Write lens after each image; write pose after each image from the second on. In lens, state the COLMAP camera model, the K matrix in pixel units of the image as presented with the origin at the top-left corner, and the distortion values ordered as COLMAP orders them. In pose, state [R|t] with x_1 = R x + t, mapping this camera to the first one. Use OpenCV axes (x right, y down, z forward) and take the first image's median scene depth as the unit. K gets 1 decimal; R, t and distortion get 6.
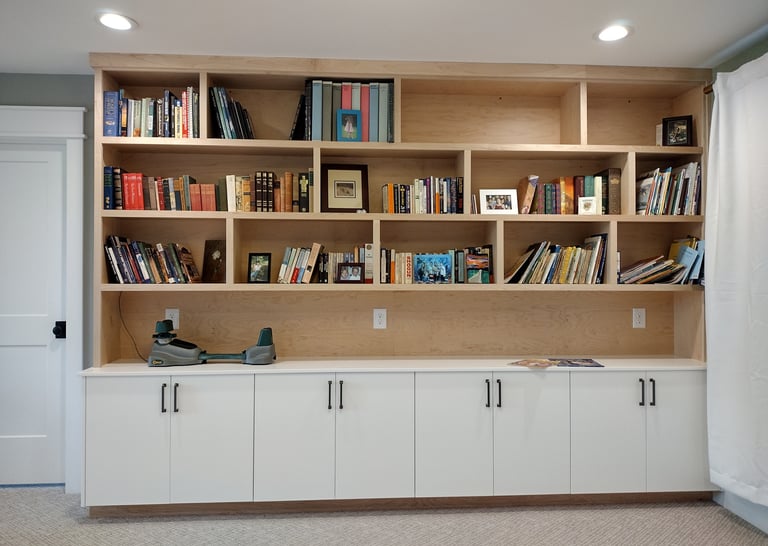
lens RADIAL K [[501.0, 0, 384.0], [0, 501.0, 298.1], [0, 0, 1]] dist [-0.003223, -0.001457]
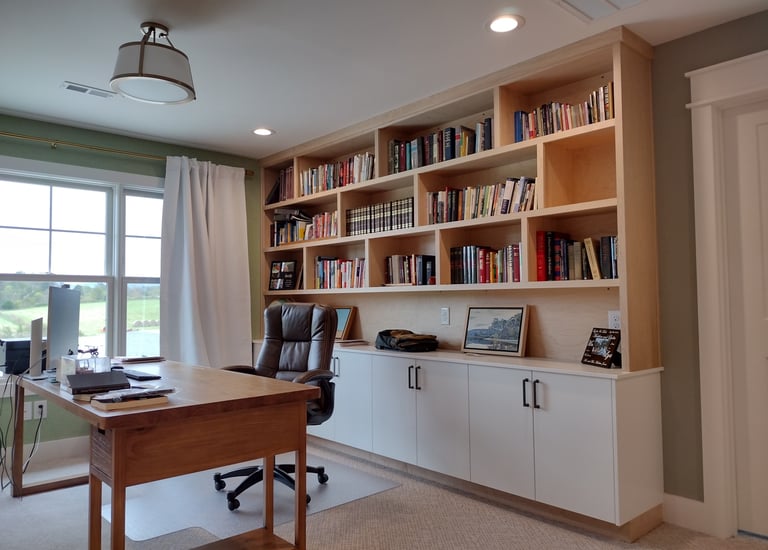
lens RADIAL K [[575.0, 0, 384.0], [0, 575.0, 275.0], [0, 0, 1]] dist [0.038446, -0.000493]
pose [[0.620243, -0.041649, -0.783303, 0.653760], [0.016688, 0.999064, -0.039907, -0.000788], [0.784232, 0.011680, 0.620358, 0.055913]]
